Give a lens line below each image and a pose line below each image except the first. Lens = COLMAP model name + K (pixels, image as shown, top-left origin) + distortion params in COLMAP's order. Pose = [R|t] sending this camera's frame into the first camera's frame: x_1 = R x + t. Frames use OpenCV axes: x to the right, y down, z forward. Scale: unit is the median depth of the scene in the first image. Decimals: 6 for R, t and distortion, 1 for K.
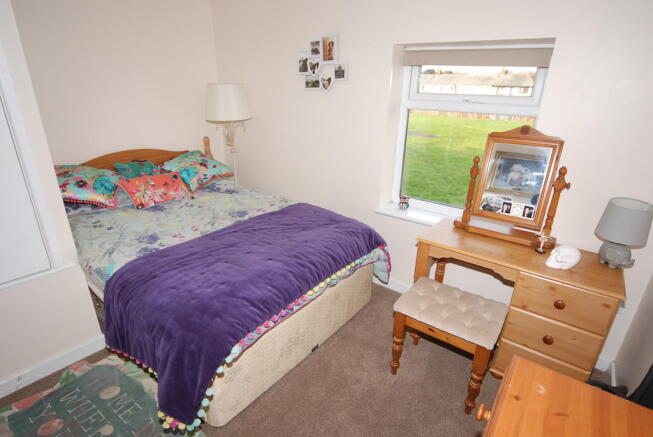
lens RADIAL K [[343.9, 0, 325.4], [0, 343.9, 218.2], [0, 0, 1]] dist [-0.013904, 0.002371]
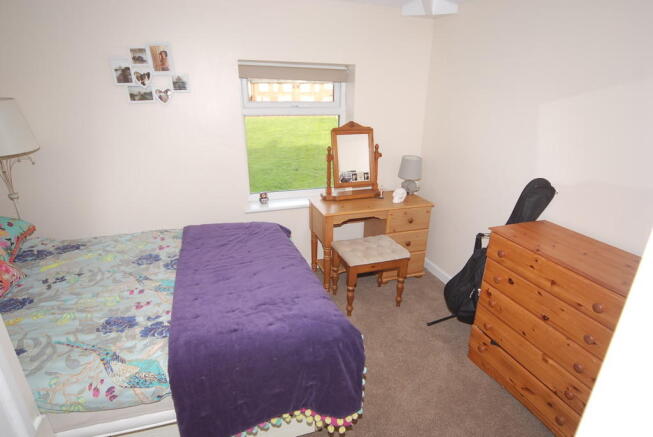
lens RADIAL K [[343.9, 0, 324.6], [0, 343.9, 221.1], [0, 0, 1]] dist [-0.013904, 0.002371]
pose [[0.574418, -0.310213, 0.757503, -0.563651], [0.295861, 0.941527, 0.161222, -0.099447], [-0.763223, 0.131506, 0.632610, 0.139964]]
